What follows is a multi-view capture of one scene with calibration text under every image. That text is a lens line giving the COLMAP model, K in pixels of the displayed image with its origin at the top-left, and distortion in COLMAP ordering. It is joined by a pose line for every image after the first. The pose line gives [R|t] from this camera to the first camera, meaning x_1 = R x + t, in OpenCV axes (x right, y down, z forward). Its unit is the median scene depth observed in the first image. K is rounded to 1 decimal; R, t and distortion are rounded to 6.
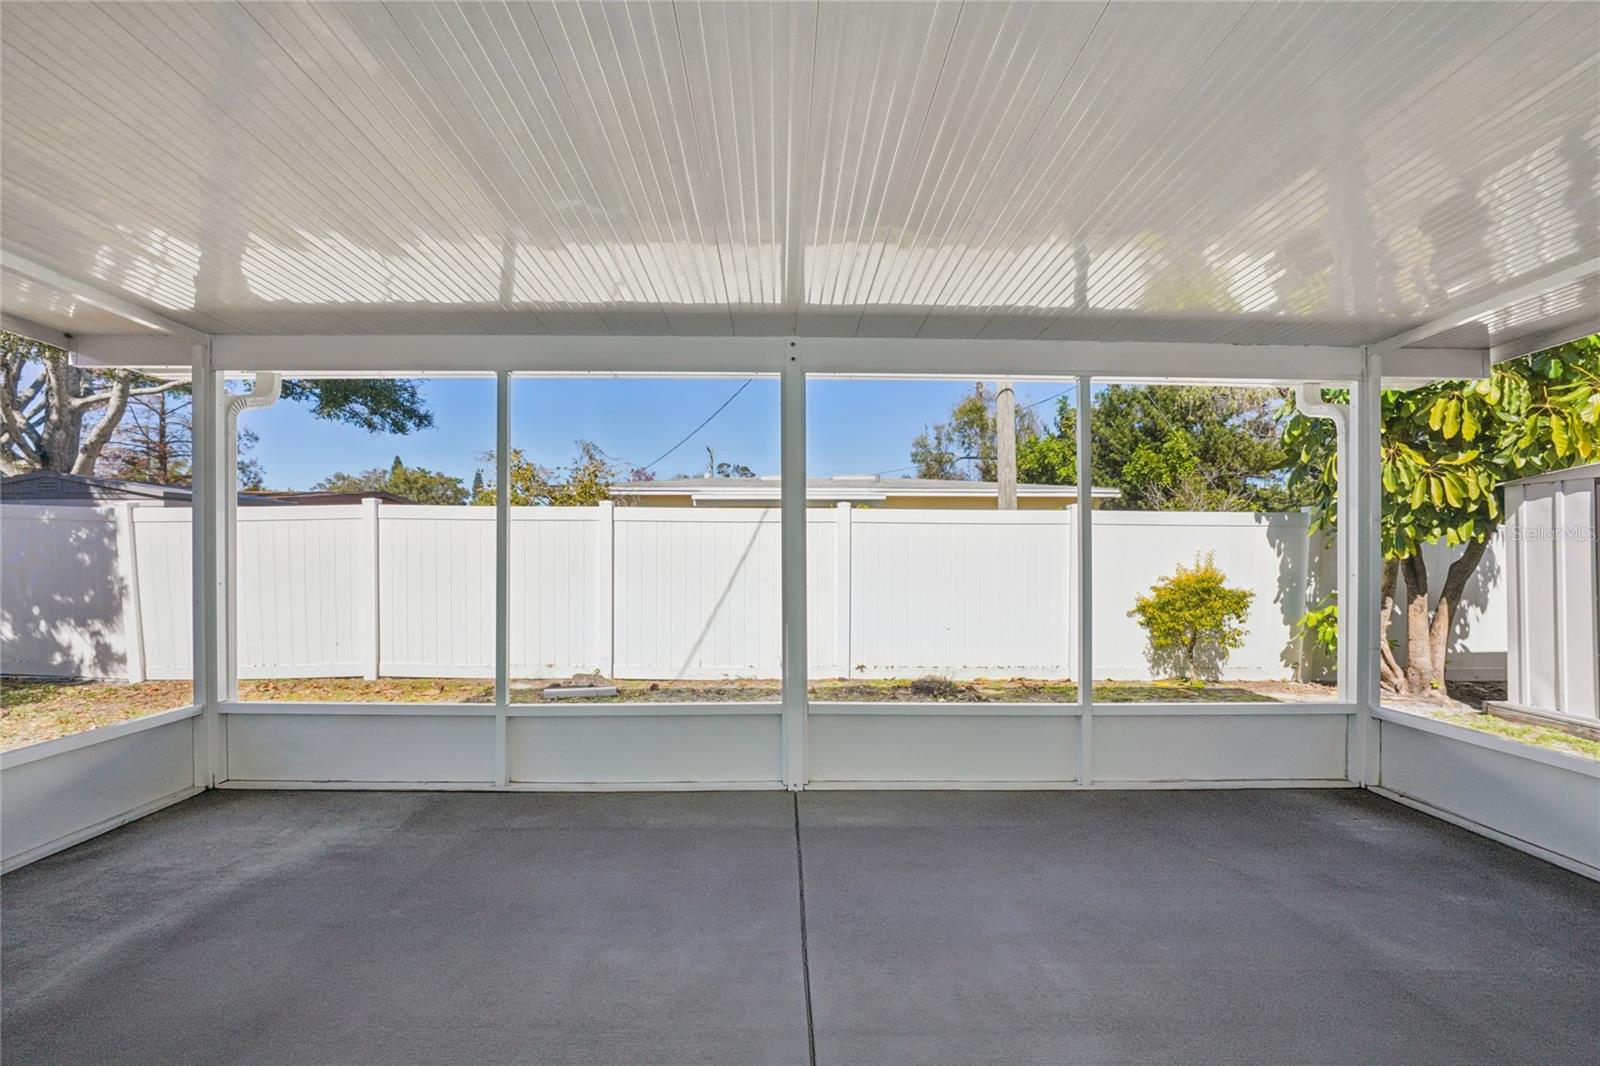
lens RADIAL K [[618.2, 0, 794.1], [0, 618.2, 545.4], [0, 0, 1]] dist [-0.014740, 0.001552]
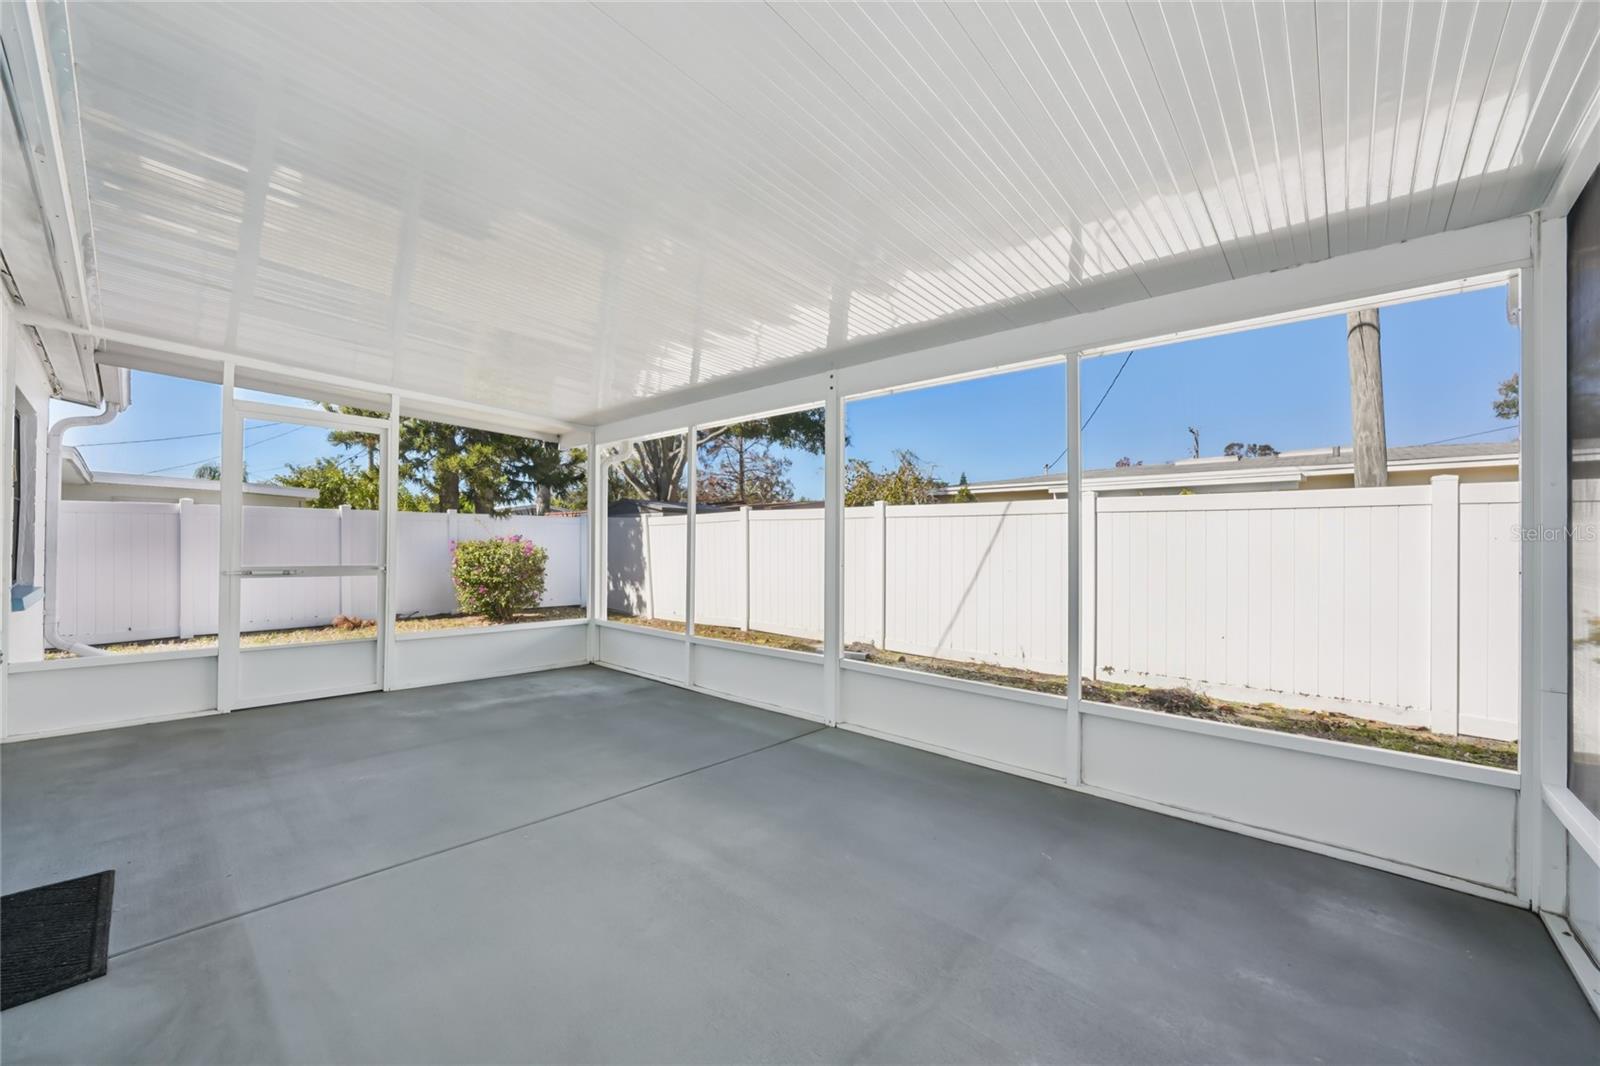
lens RADIAL K [[618.2, 0, 794.9], [0, 618.2, 541.4], [0, 0, 1]] dist [-0.014740, 0.001552]
pose [[0.728757, -0.000438, -0.684772, 0.408758], [-0.000800, 0.999999, -0.001491, 0.008549], [0.684772, 0.001634, 0.728756, 0.008840]]
